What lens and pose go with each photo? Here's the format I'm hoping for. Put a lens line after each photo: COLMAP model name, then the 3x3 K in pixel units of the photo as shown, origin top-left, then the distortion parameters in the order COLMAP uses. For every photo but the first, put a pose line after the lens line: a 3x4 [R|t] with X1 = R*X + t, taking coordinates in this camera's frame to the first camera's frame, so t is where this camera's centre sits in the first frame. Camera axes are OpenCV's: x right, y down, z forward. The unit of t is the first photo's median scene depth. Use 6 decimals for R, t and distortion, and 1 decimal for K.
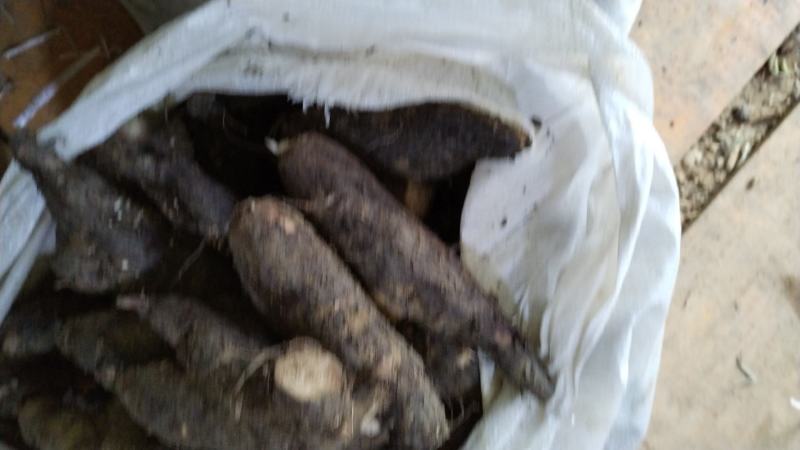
lens RADIAL K [[593.0, 0, 406.2], [0, 593.0, 212.6], [0, 0, 1]] dist [0.004009, 0.003980]
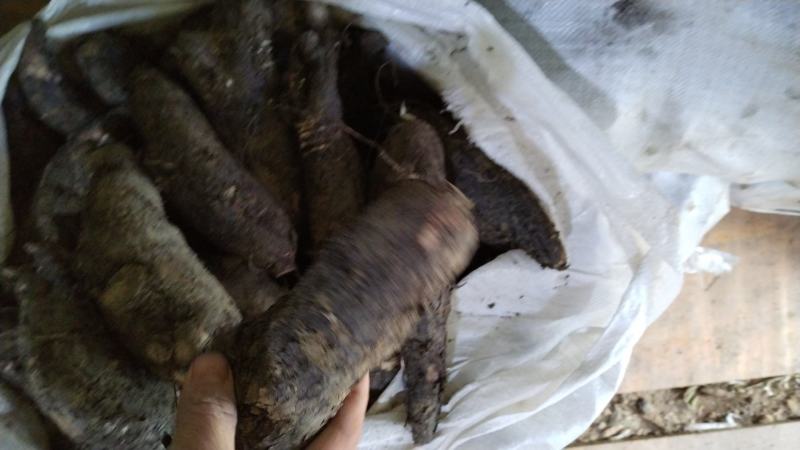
lens RADIAL K [[593.0, 0, 406.2], [0, 593.0, 212.6], [0, 0, 1]] dist [0.004009, 0.003980]
pose [[0.688177, 0.723500, 0.054412, -0.140771], [-0.704745, 0.684395, -0.186917, 0.232641], [-0.172474, 0.090285, 0.980868, -0.106919]]
